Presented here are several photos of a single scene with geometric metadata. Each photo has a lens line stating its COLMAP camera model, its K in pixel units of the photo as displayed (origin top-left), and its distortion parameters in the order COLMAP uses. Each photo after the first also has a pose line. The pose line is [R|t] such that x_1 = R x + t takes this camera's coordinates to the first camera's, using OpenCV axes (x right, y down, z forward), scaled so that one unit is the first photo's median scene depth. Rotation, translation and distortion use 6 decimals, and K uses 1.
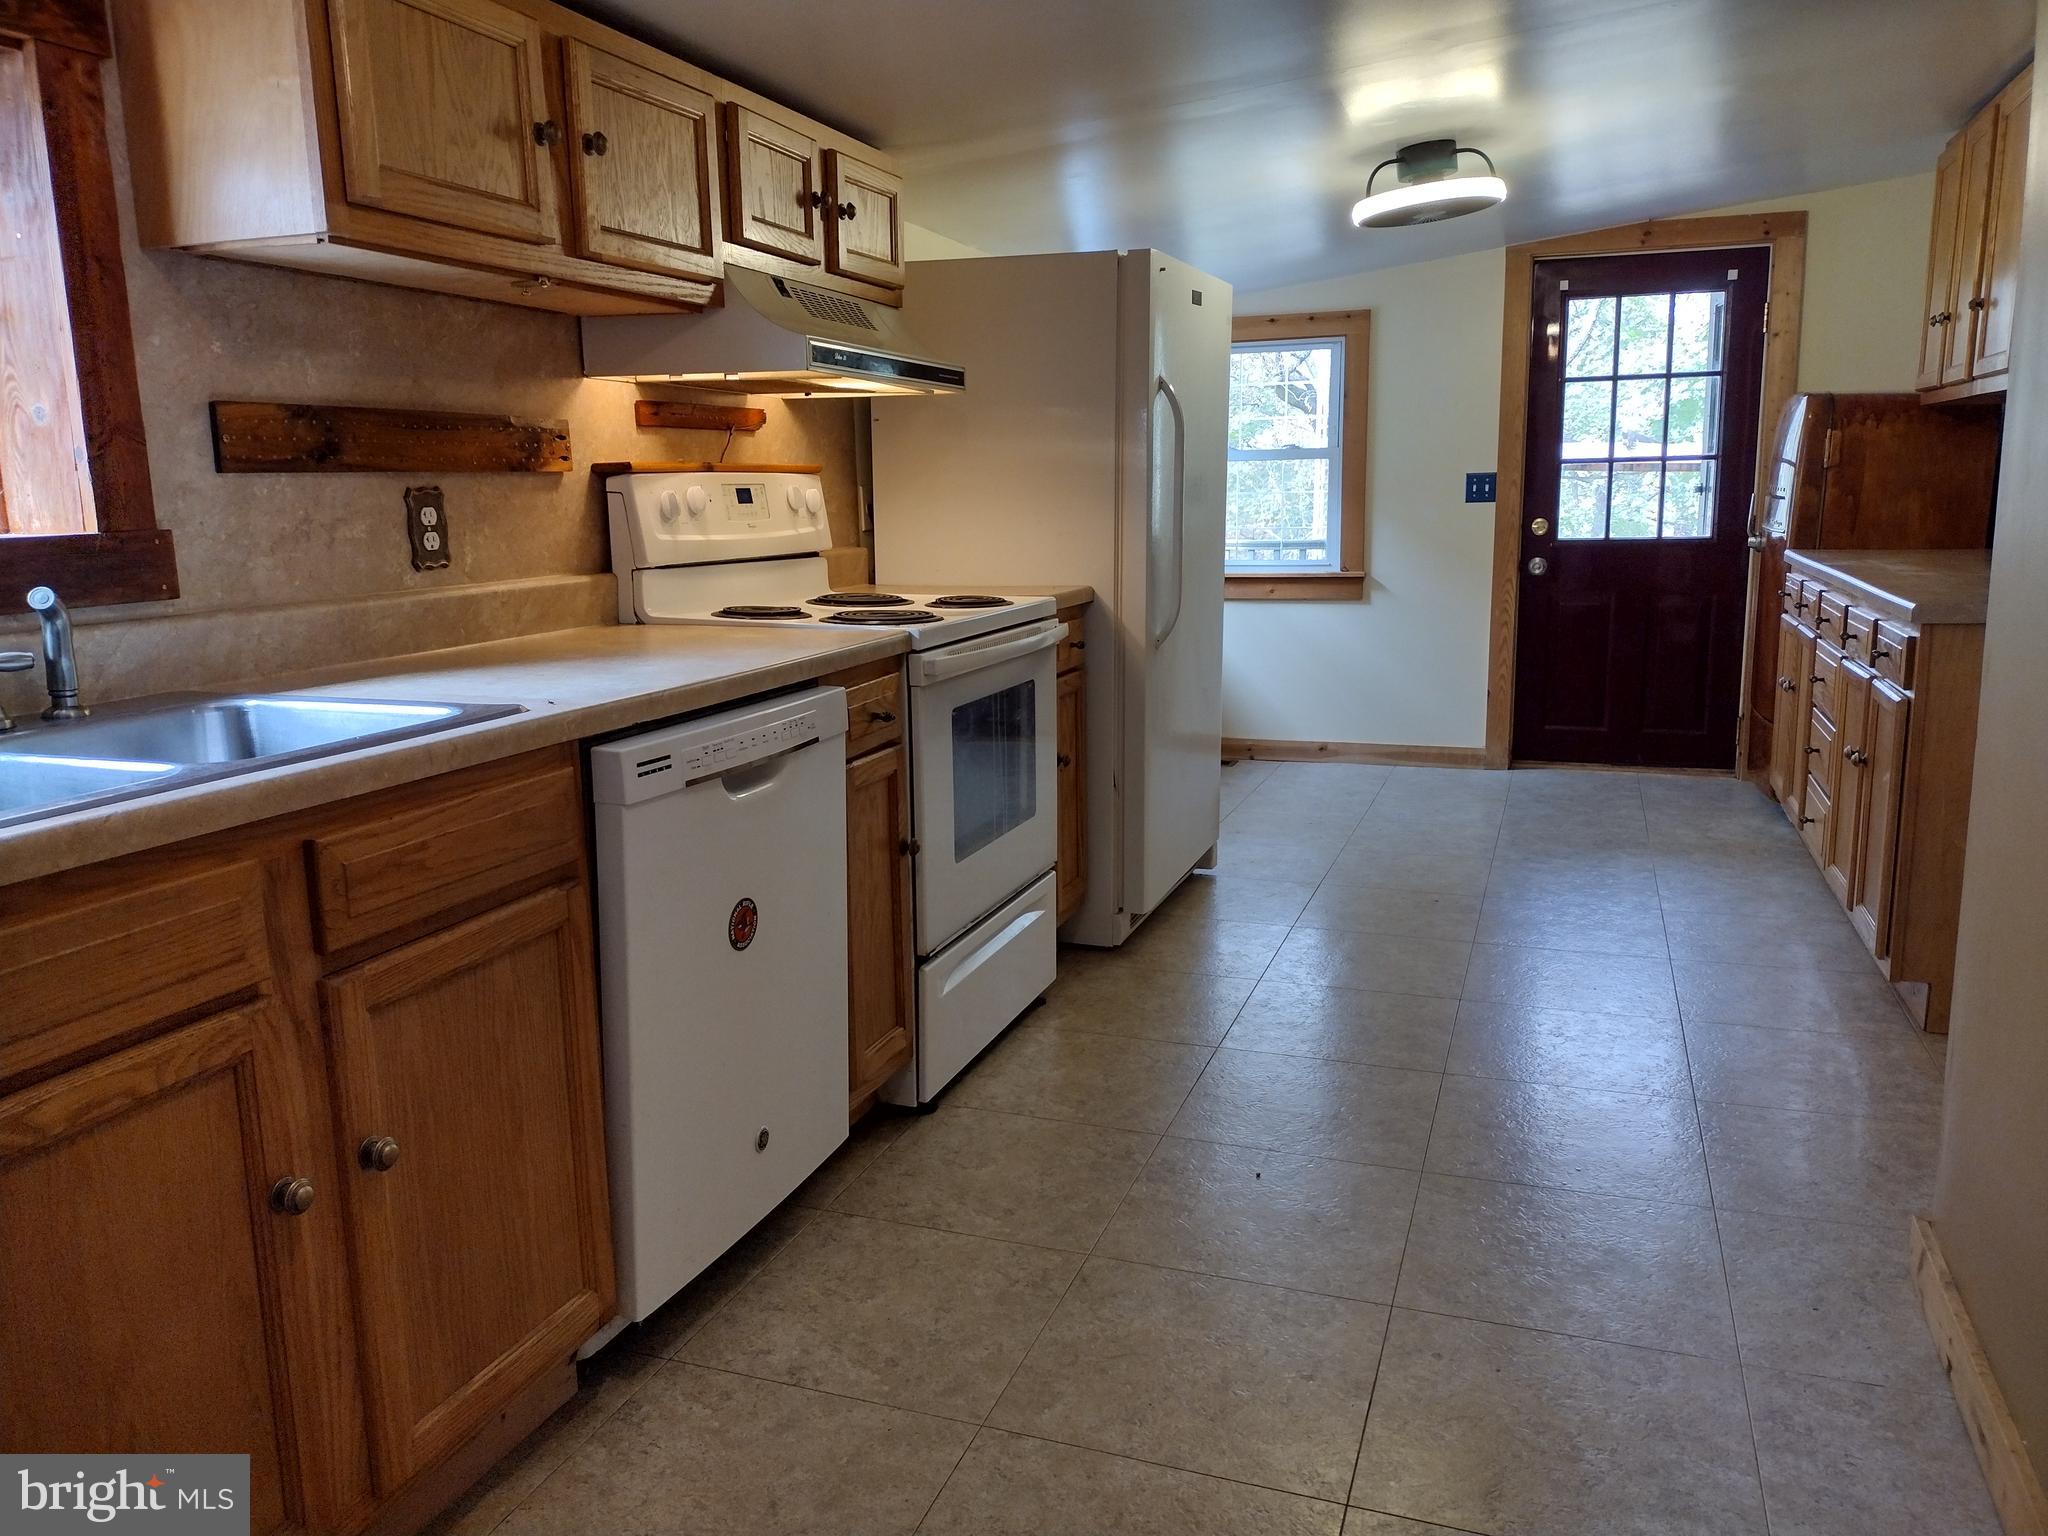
lens RADIAL K [[1504.2, 0, 1024.0], [0, 1504.2, 768.0], [0, 0, 1]] dist [0.074300, -0.121658]
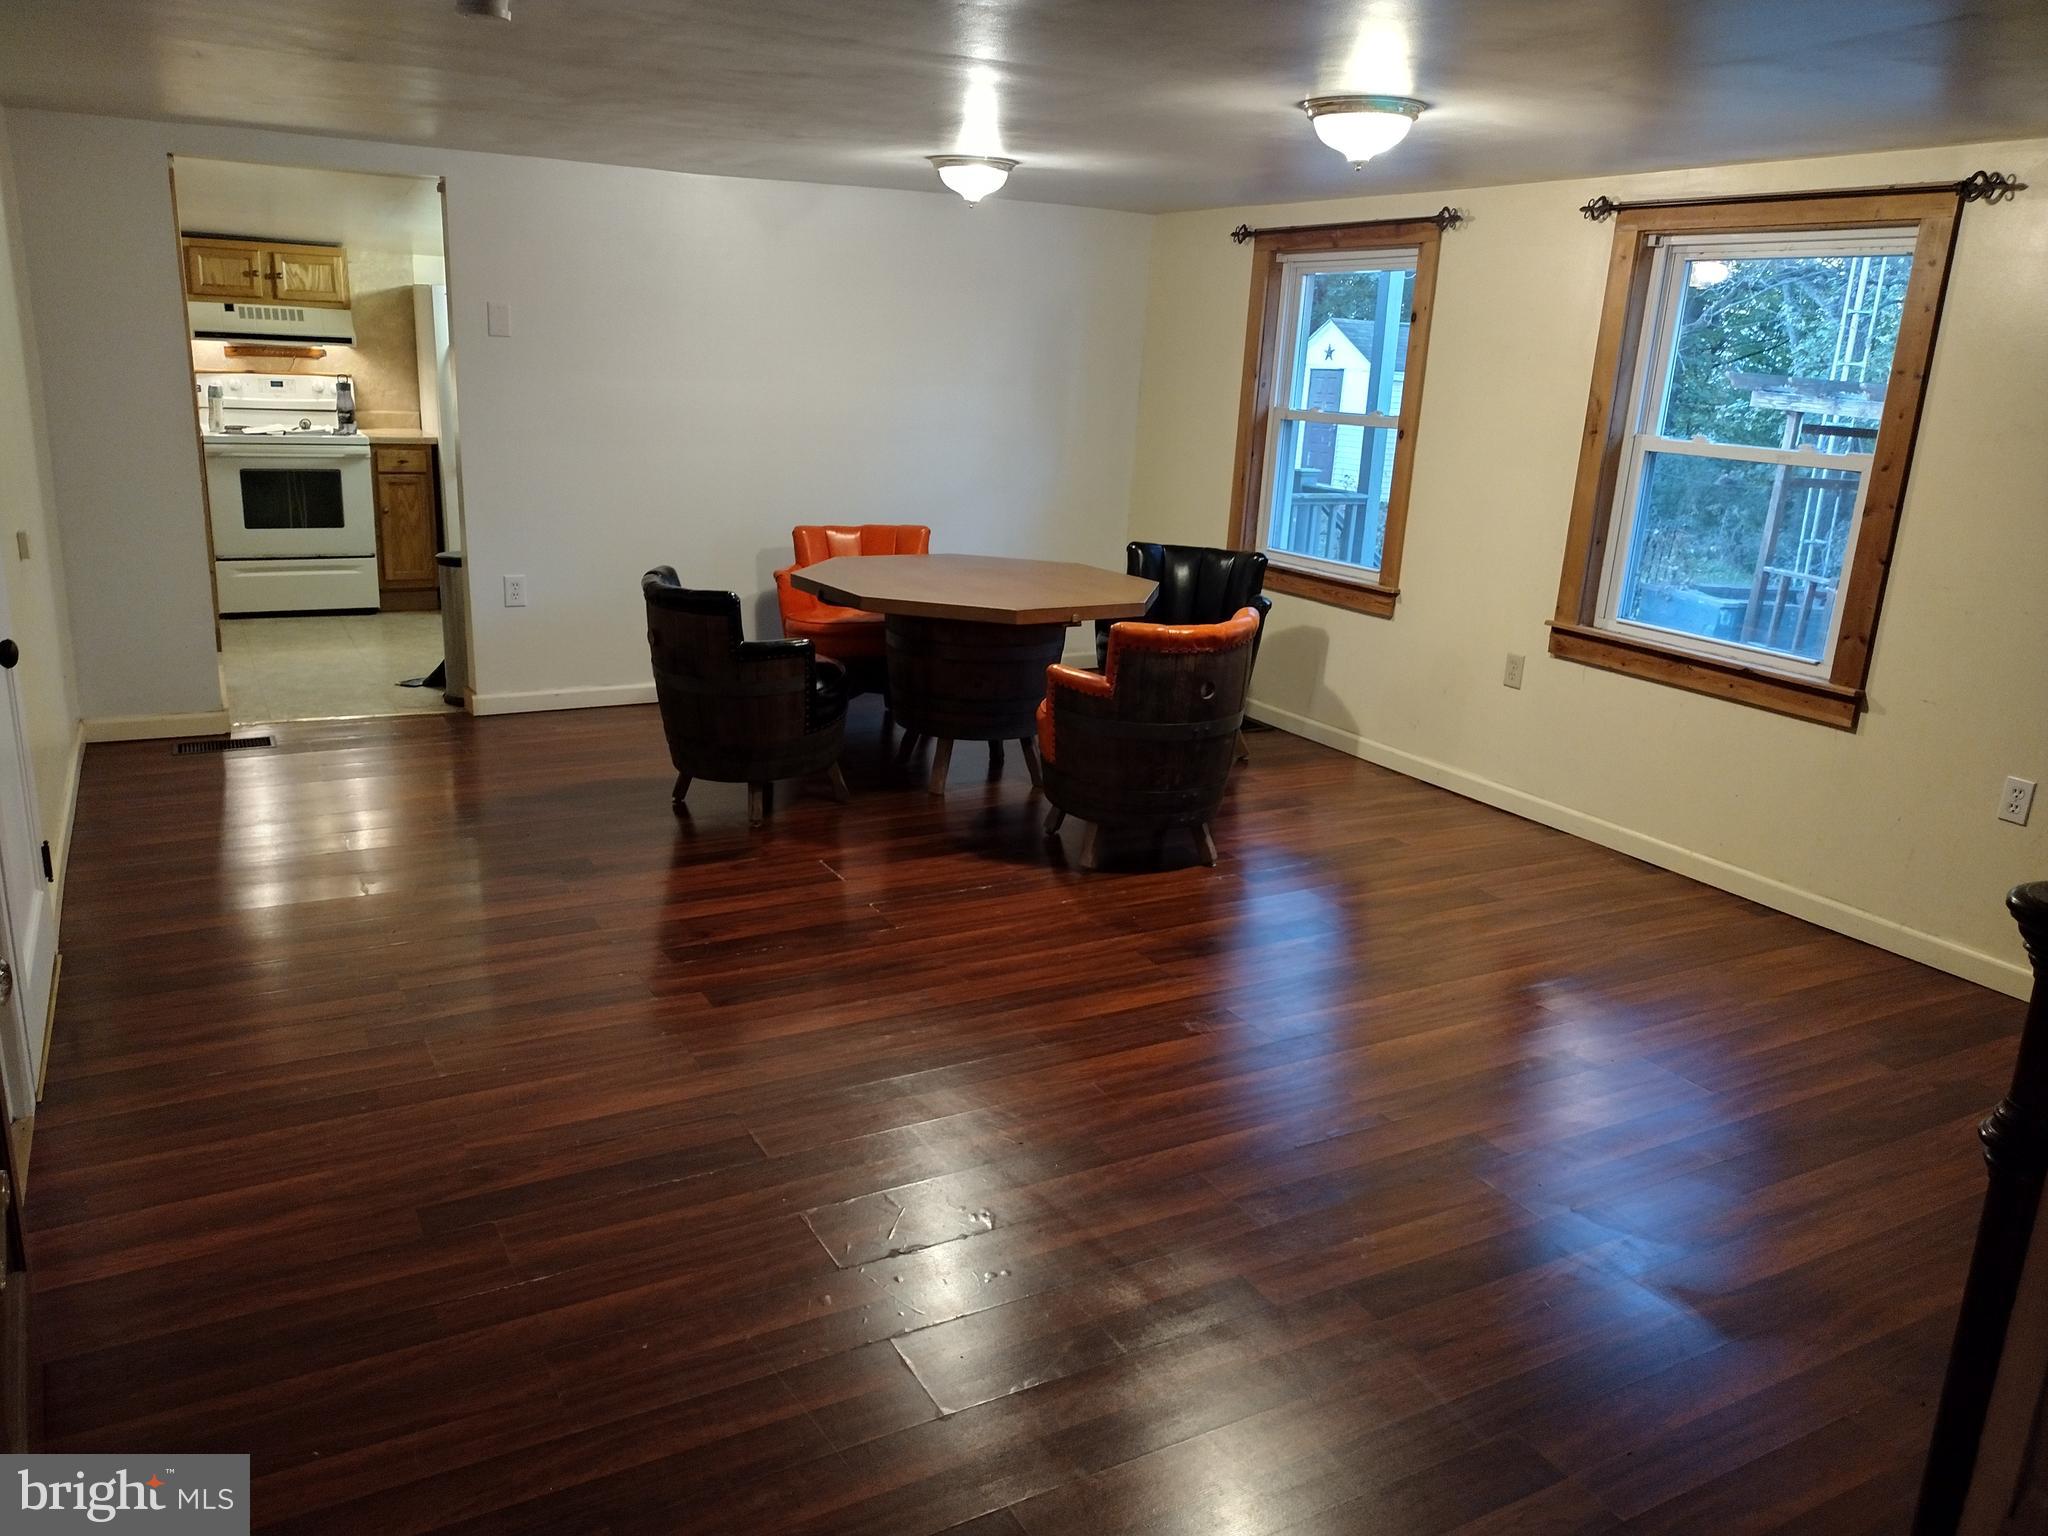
lens RADIAL K [[1504.2, 0, 1024.0], [0, 1504.2, 768.0], [0, 0, 1]] dist [0.074300, -0.121658]
pose [[0.754127, 0.224243, -0.617259, 3.369713], [-0.176260, 0.974524, 0.138690, -0.172045], [0.632634, 0.004208, 0.774440, -0.248959]]
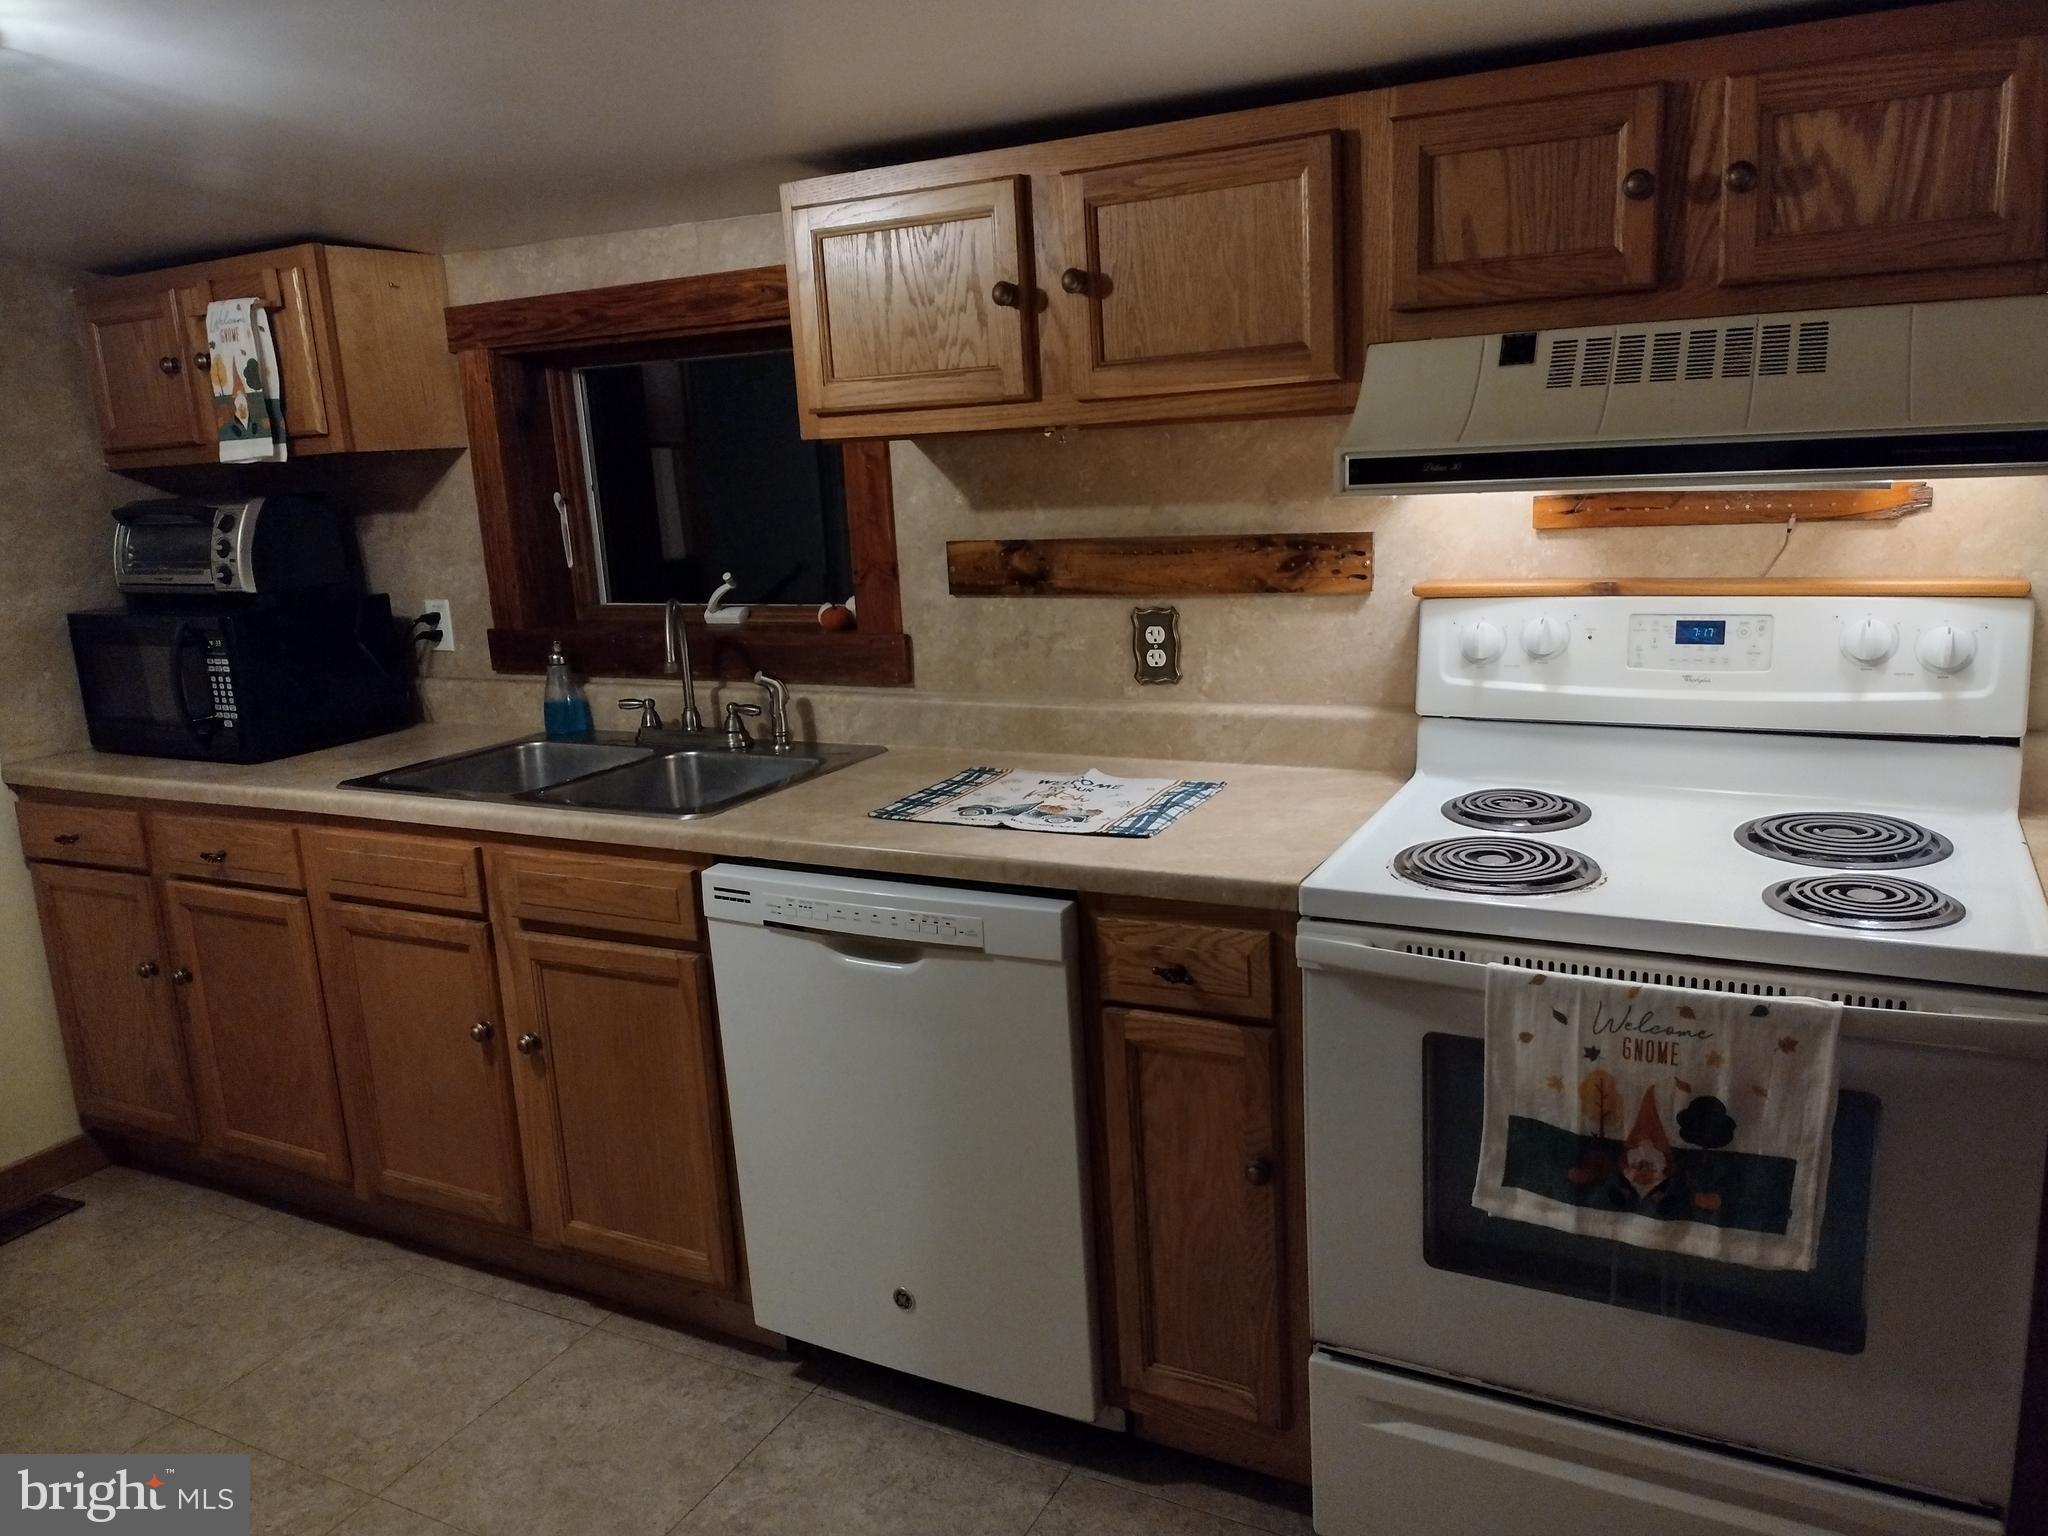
lens RADIAL K [[1504.2, 0, 1024.0], [0, 1504.2, 768.0], [0, 0, 1]] dist [0.074300, -0.121658]
pose [[-0.132614, 0.230268, -0.964049, 0.671972], [-0.131230, 0.959998, 0.247352, -0.335657], [0.982442, 0.159314, -0.097092, 1.065664]]
